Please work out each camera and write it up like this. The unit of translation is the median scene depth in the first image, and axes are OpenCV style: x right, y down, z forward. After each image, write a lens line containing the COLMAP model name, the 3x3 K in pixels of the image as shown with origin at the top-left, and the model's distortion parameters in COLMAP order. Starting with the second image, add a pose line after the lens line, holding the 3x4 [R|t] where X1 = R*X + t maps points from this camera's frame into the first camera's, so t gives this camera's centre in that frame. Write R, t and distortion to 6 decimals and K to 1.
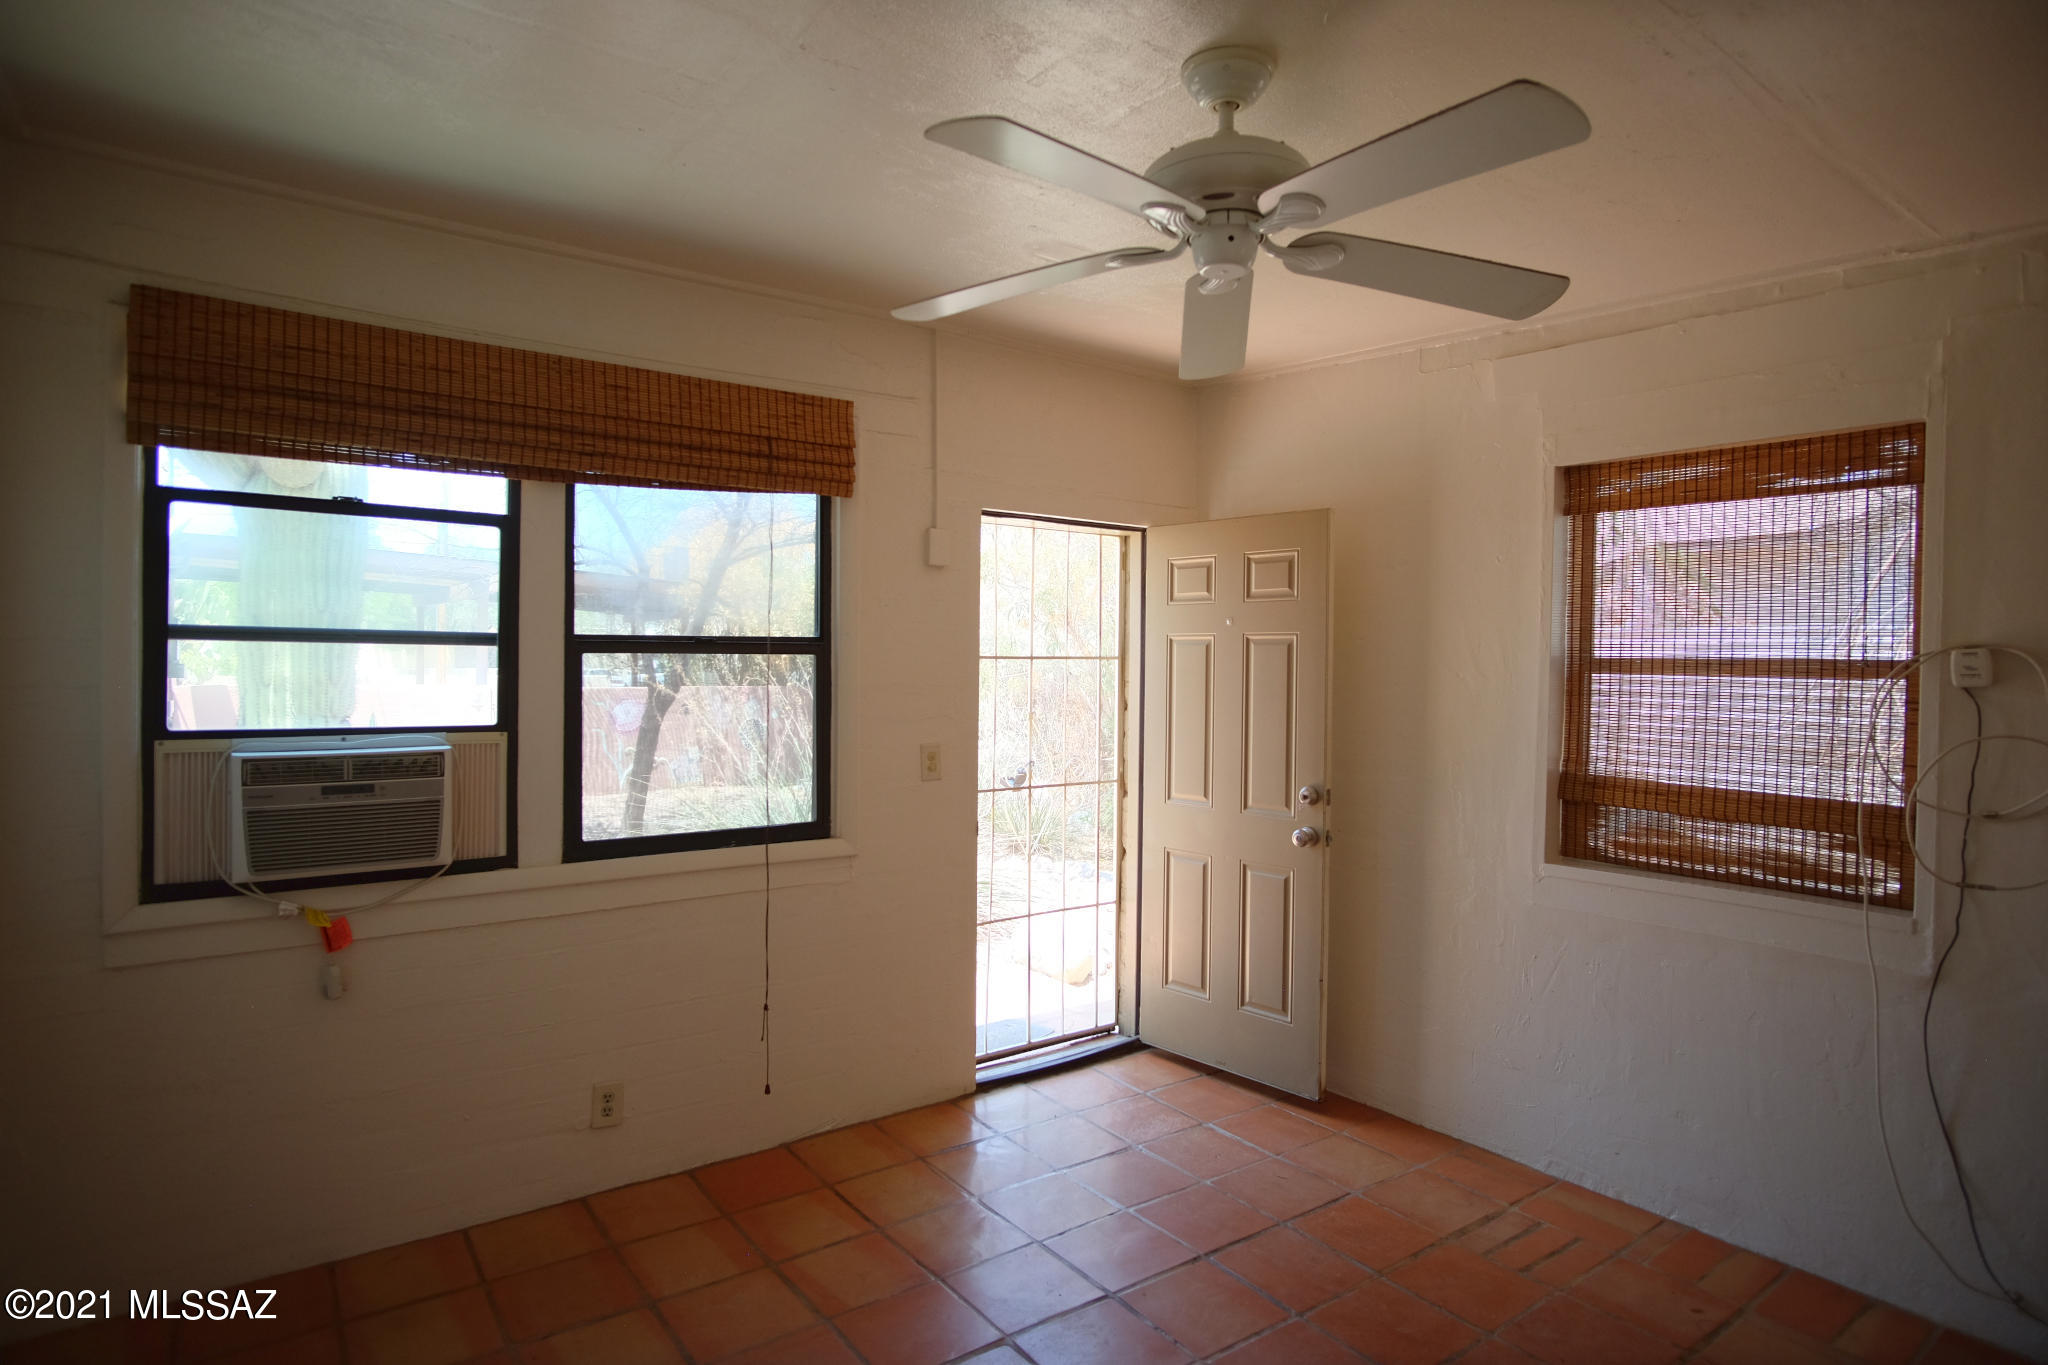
lens RADIAL K [[1096.8, 0, 1026.9], [0, 1096.8, 663.2], [0, 0, 1]] dist [-0.039573, 0.012952]
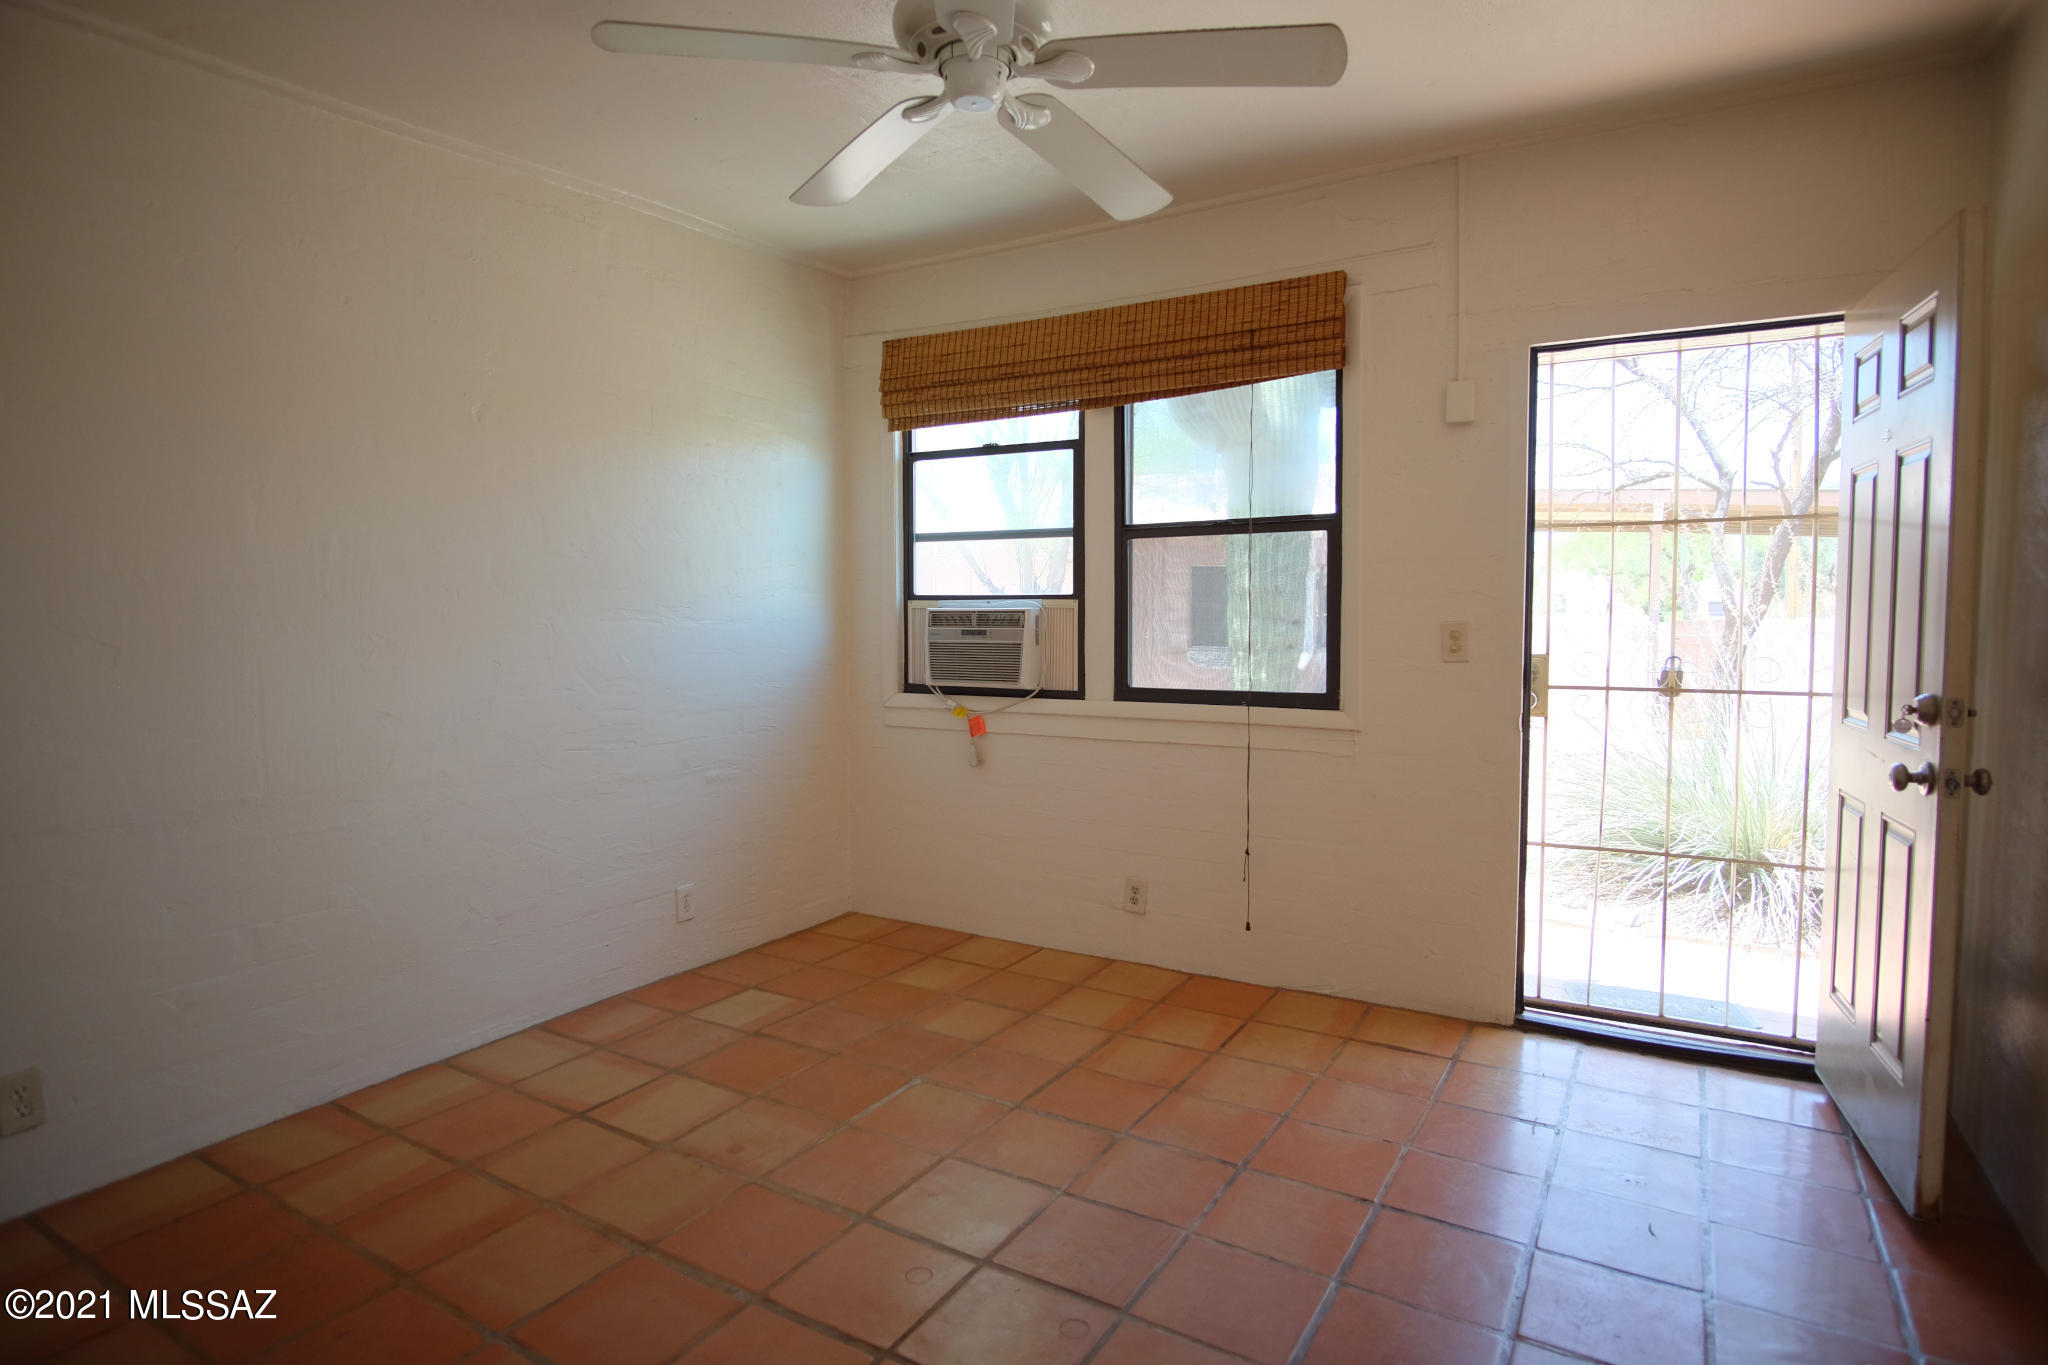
lens RADIAL K [[1096.8, 0, 1026.9], [0, 1096.8, 663.2], [0, 0, 1]] dist [-0.039573, 0.012952]
pose [[0.387671, 0.031917, -0.921245, 0.735815], [0.004968, 0.999314, 0.036712, 0.088895], [0.921784, -0.018809, 0.387247, 0.395102]]
